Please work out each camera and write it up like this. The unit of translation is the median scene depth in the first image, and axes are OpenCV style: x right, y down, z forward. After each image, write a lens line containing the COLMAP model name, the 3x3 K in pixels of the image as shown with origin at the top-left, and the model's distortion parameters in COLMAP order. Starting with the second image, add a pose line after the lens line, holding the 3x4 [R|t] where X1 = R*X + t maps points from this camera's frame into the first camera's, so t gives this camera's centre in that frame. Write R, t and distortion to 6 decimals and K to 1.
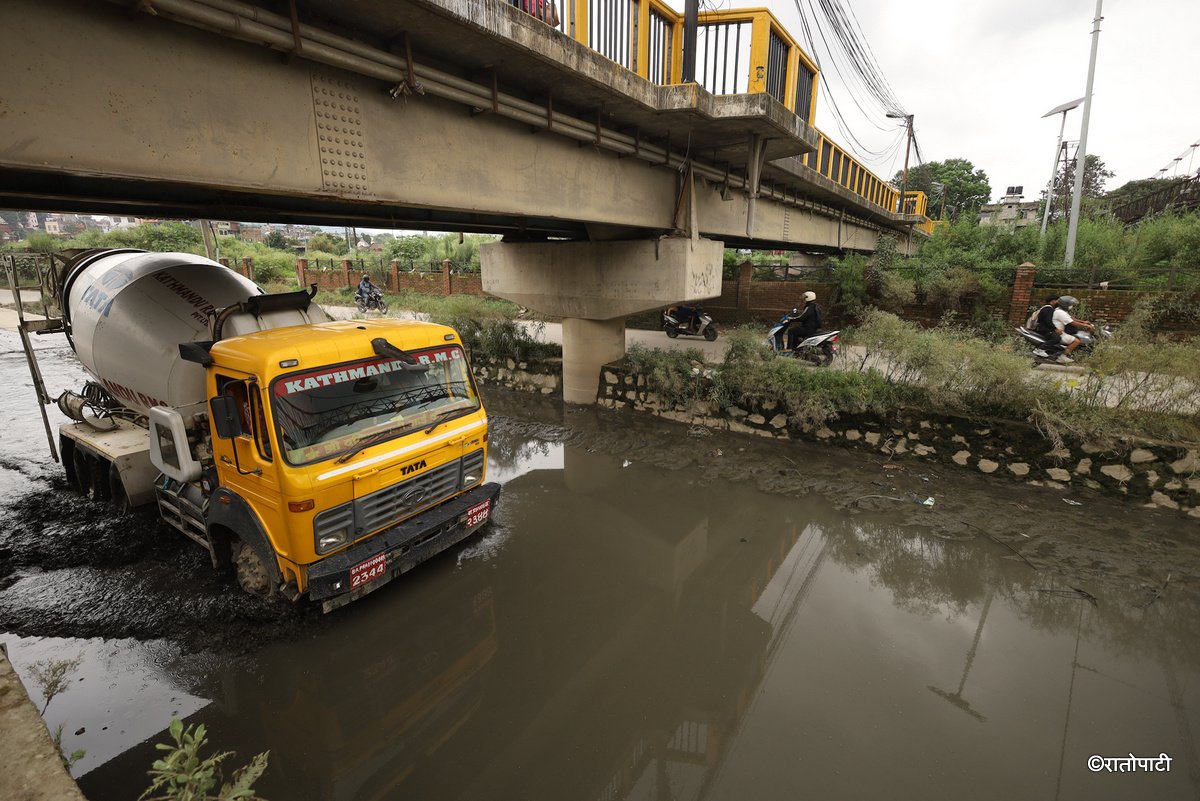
lens RADIAL K [[544.4, 0, 599.2], [0, 544.4, 406.8], [0, 0, 1]] dist [-0.000253, -0.000020]
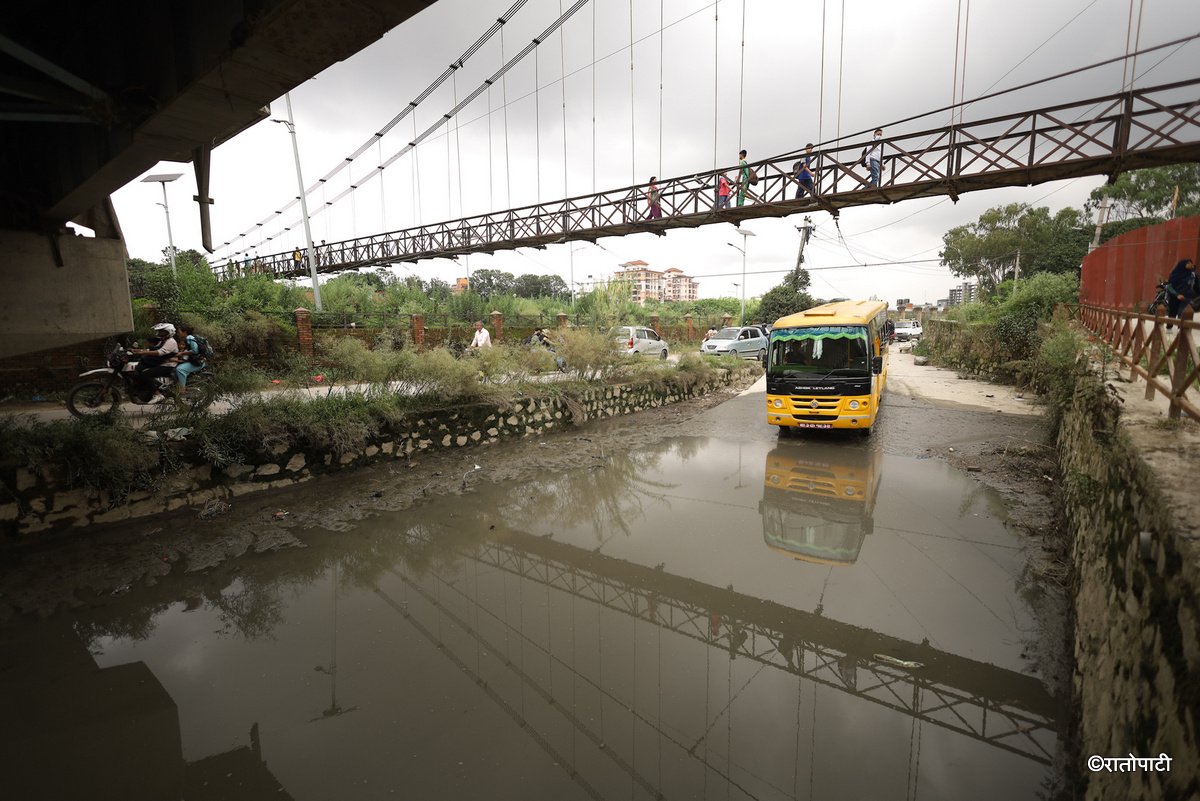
lens RADIAL K [[544.4, 0, 599.1], [0, 544.4, 401.4], [0, 0, 1]] dist [-0.000253, -0.000020]
pose [[0.073573, -0.131272, 0.988613, -0.455390], [0.266336, 0.957881, 0.107370, -0.030577], [-0.961068, 0.255404, 0.105437, 0.386355]]
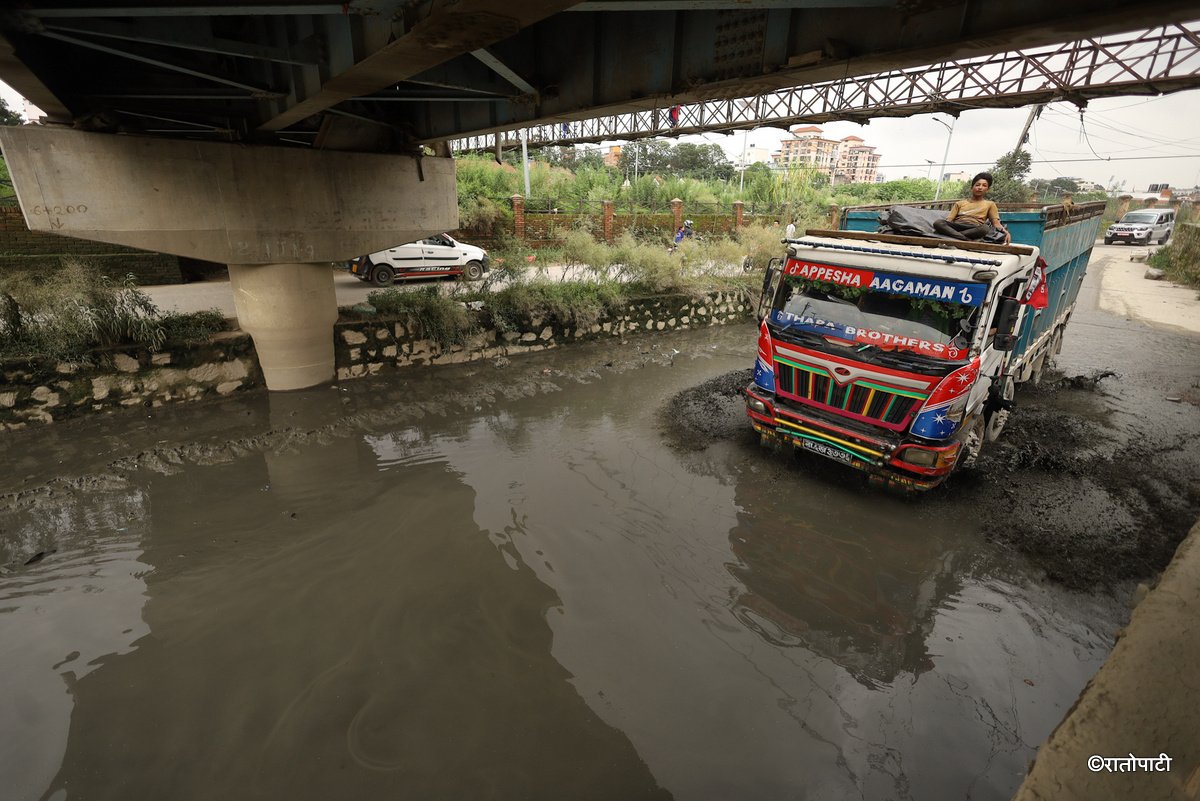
lens RADIAL K [[544.4, 0, 600.7], [0, 544.4, 399.7], [0, 0, 1]] dist [-0.000253, -0.000020]
pose [[0.326406, -0.314292, 0.891448, -0.648973], [0.218805, 0.942610, 0.252213, -0.098789], [-0.919556, 0.112729, 0.376442, 0.448962]]
